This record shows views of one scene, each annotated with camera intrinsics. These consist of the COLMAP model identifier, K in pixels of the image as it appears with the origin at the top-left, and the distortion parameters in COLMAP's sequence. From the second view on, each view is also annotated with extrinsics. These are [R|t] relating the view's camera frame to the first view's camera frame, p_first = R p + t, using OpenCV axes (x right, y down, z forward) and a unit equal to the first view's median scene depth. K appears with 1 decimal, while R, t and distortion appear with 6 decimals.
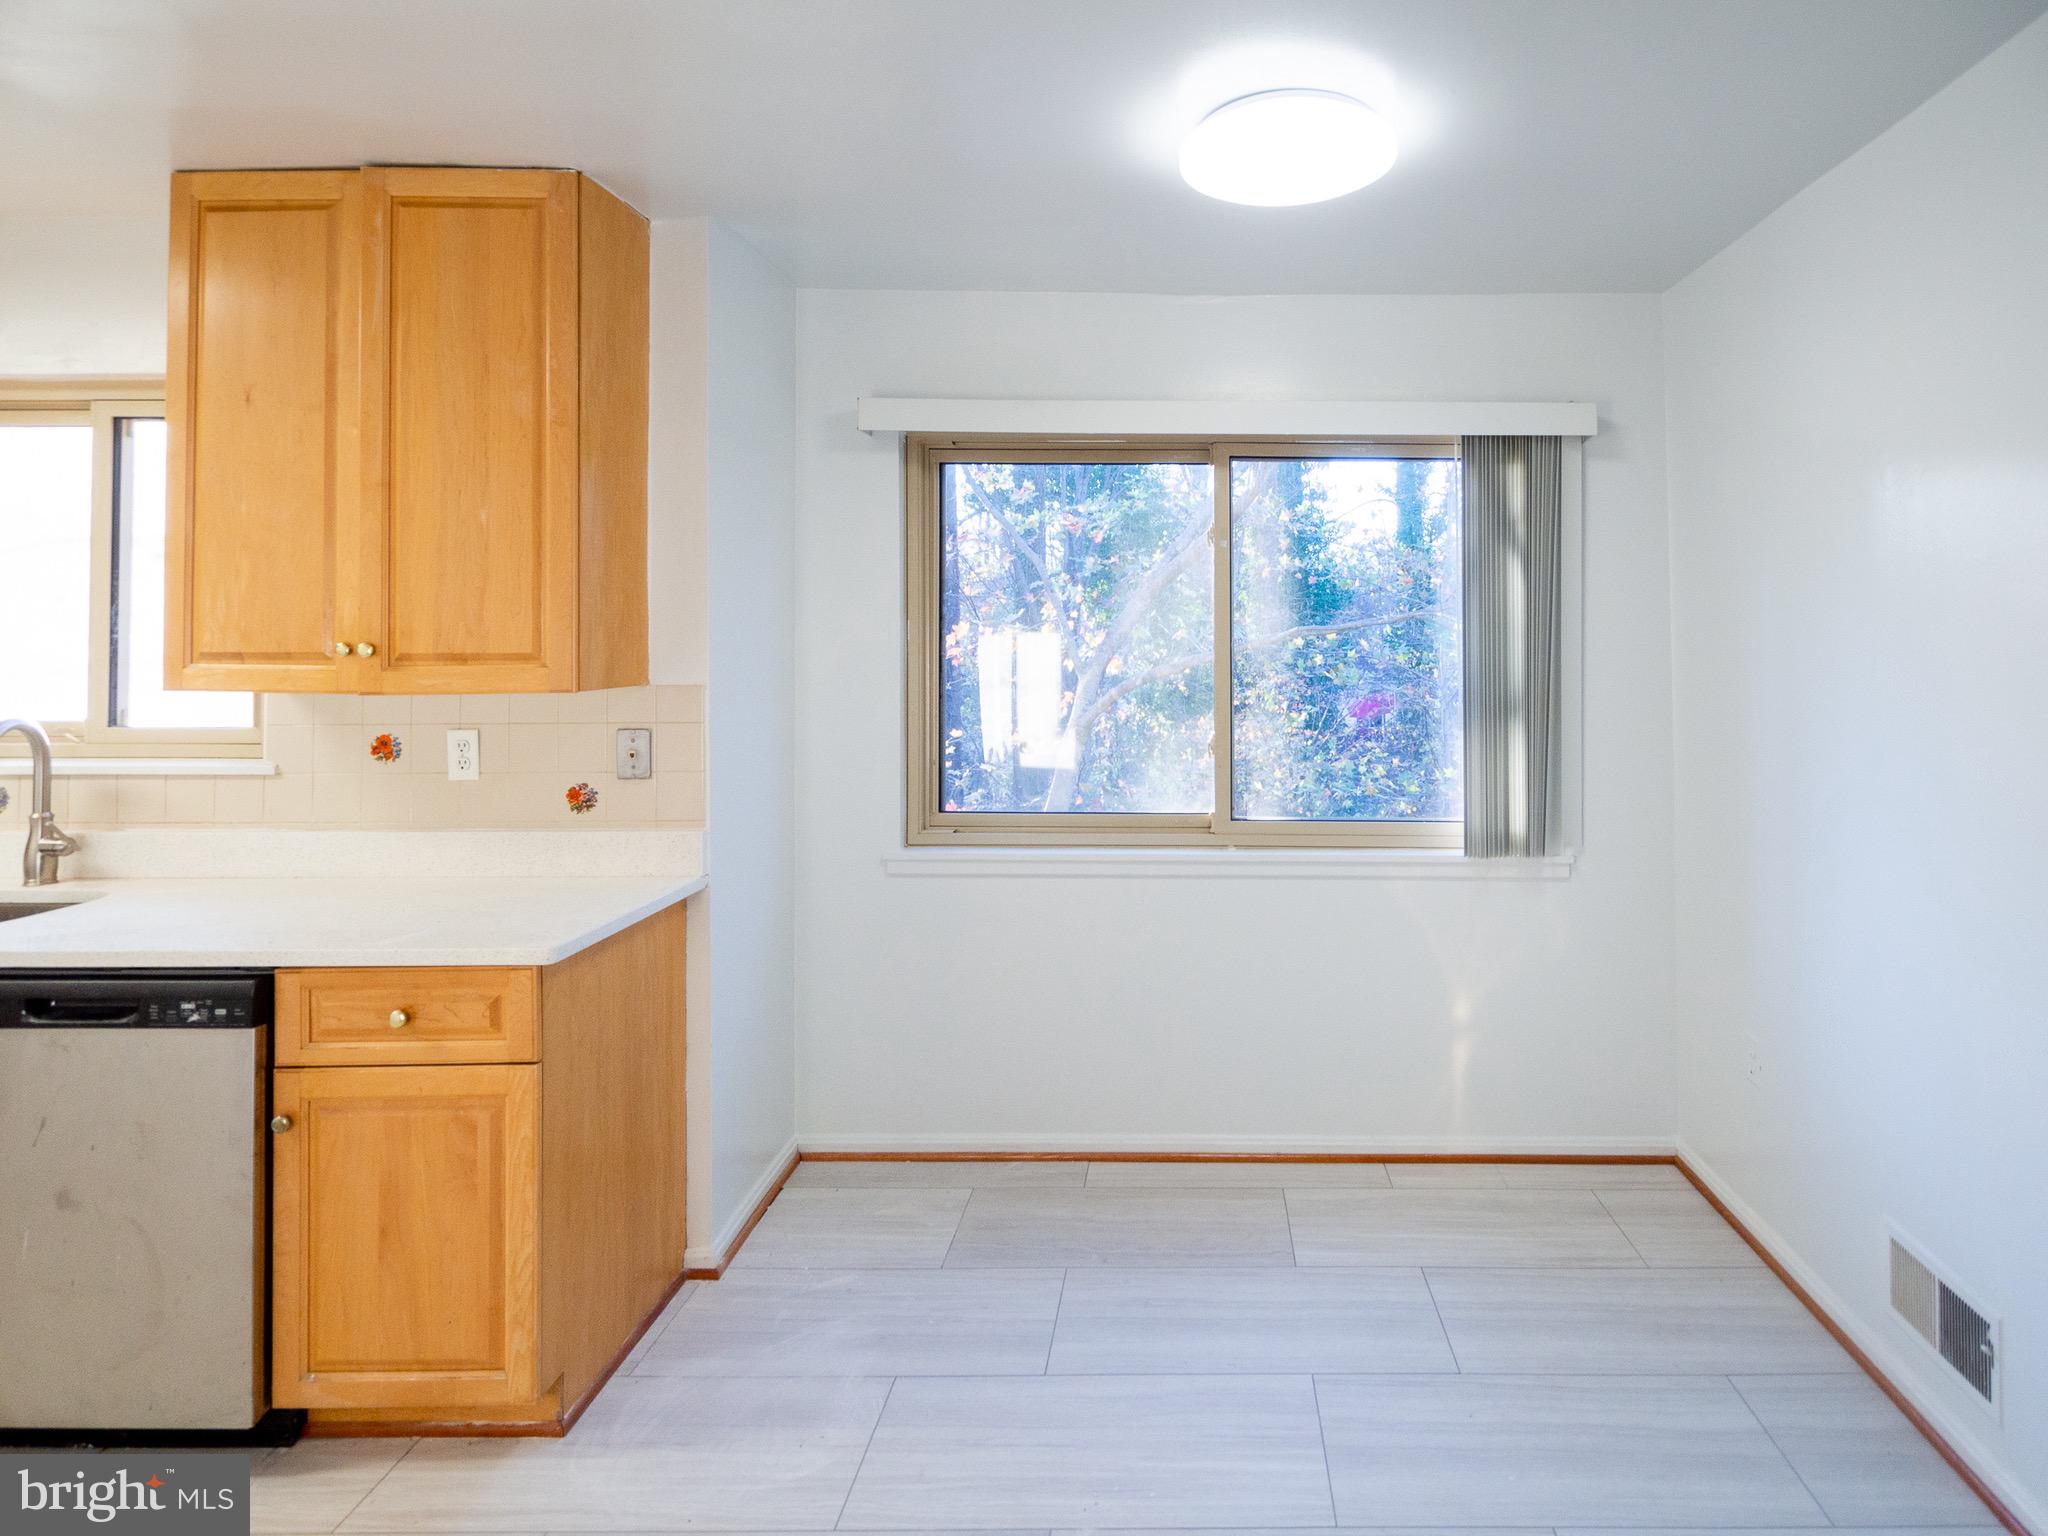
lens RADIAL K [[1195.9, 0, 1024.1], [0, 1195.9, 648.2], [0, 0, 1]] dist [-0.027088, 0.015271]
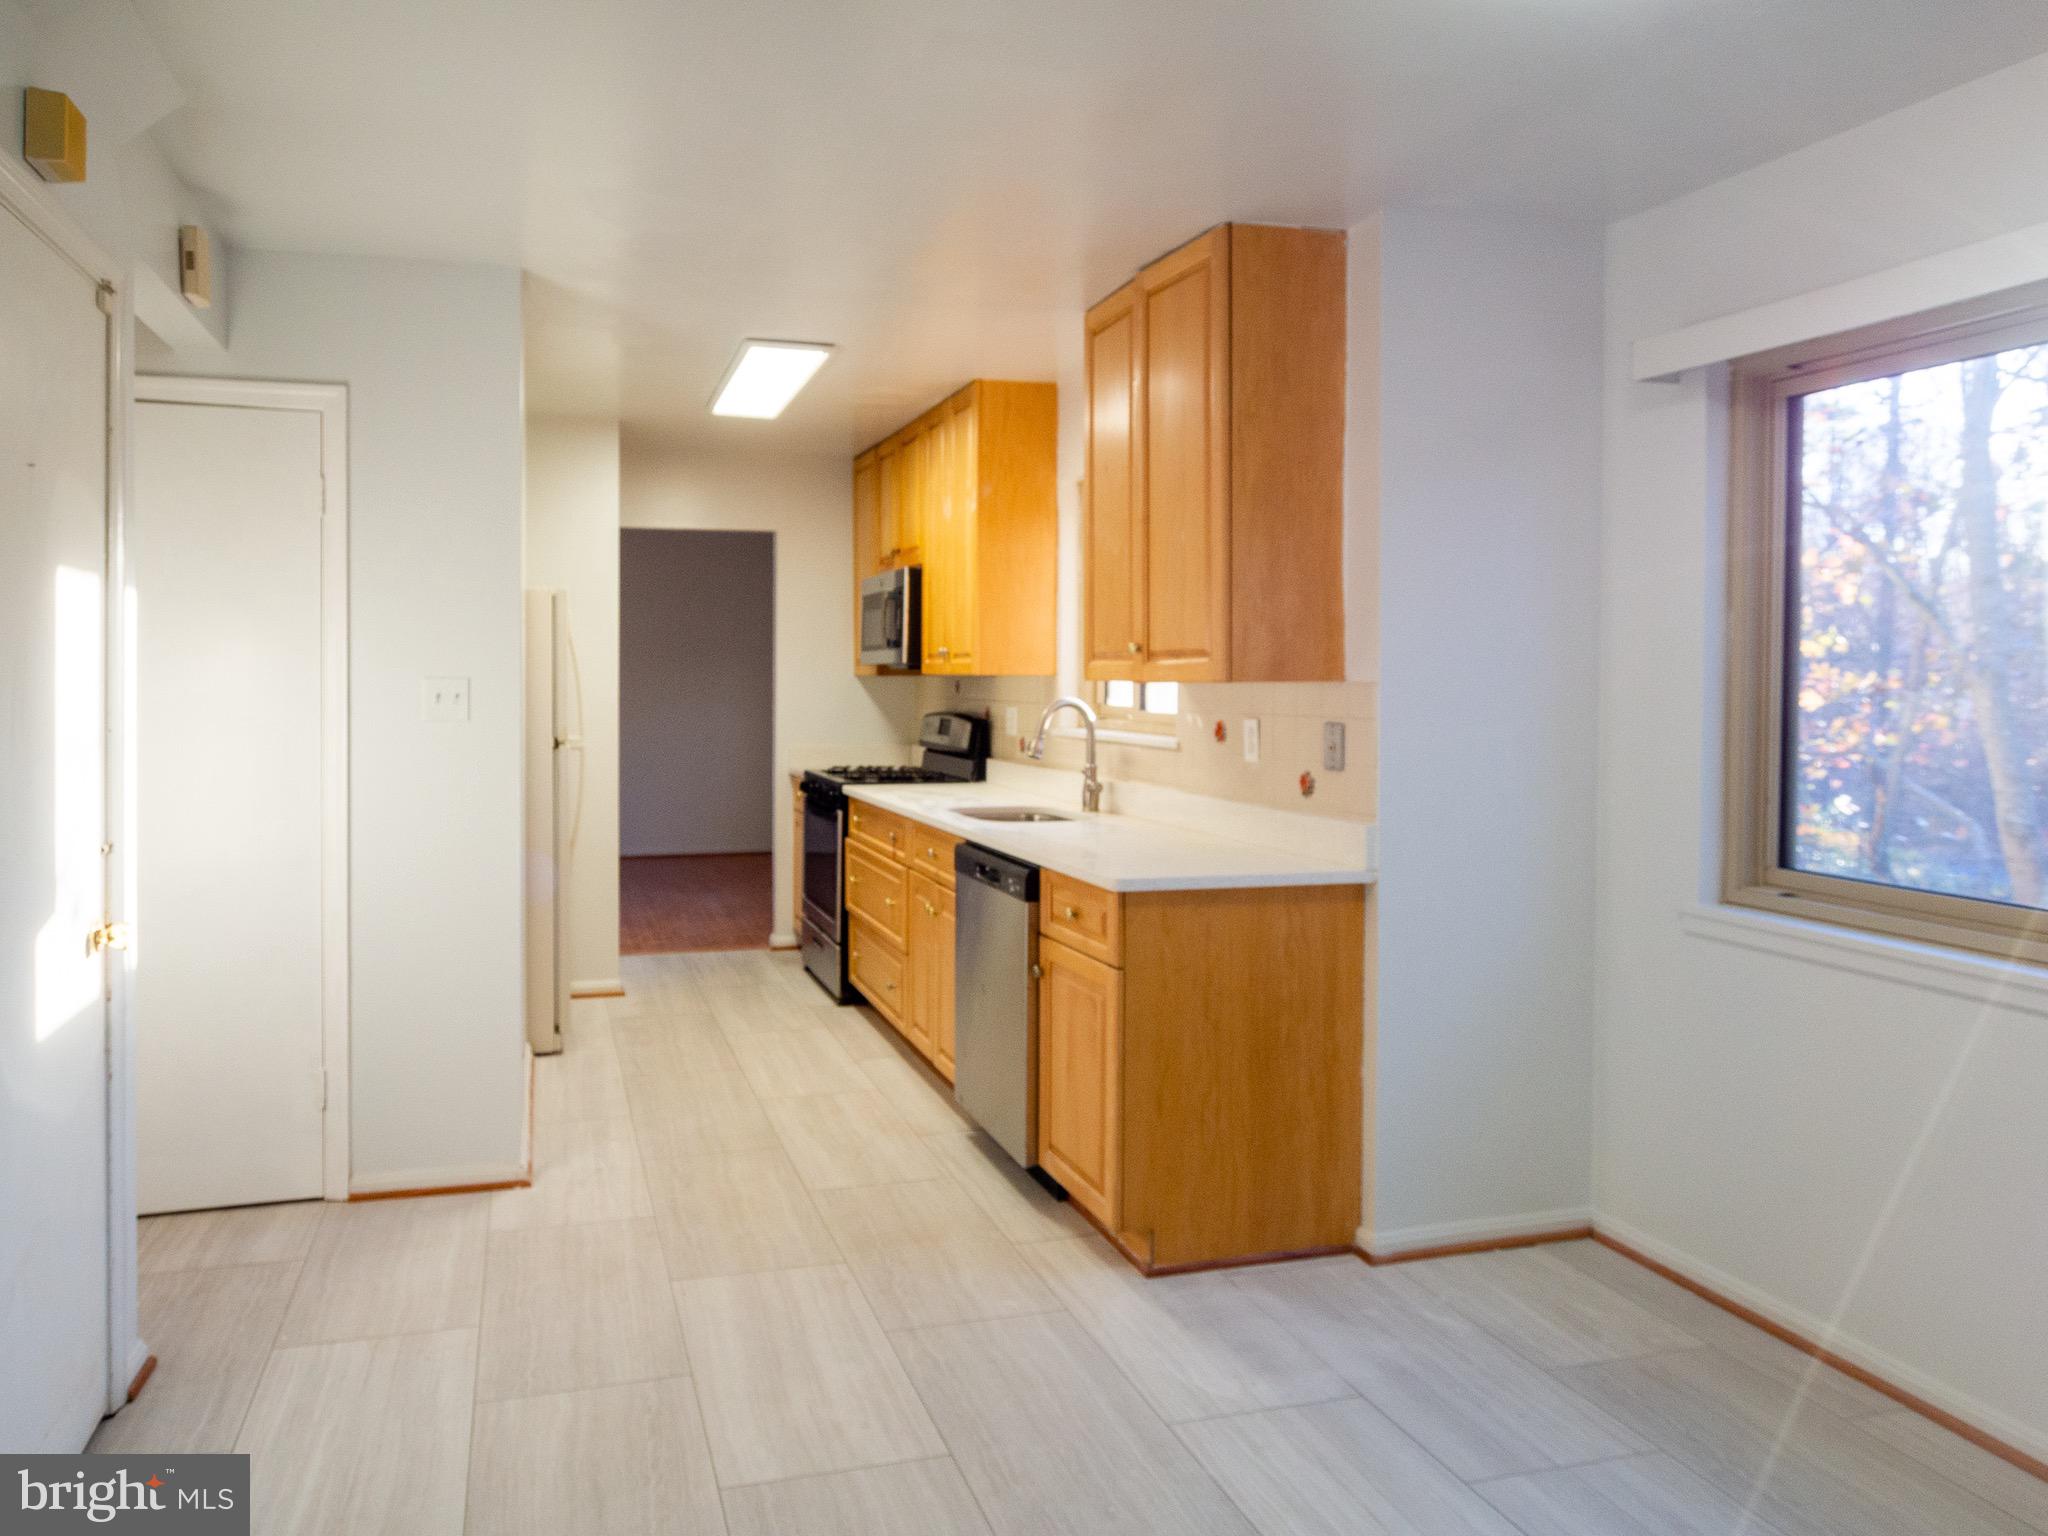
lens RADIAL K [[1337.7, 0, 1024.0], [0, 1337.7, 768.0], [0, 0, 1]] dist [-0.001227, -0.000194]
pose [[0.331553, 0.063618, -0.941289, 0.736799], [-0.016887, 0.997964, 0.061500, 0.040524], [0.943286, -0.004495, 0.331952, 0.356287]]
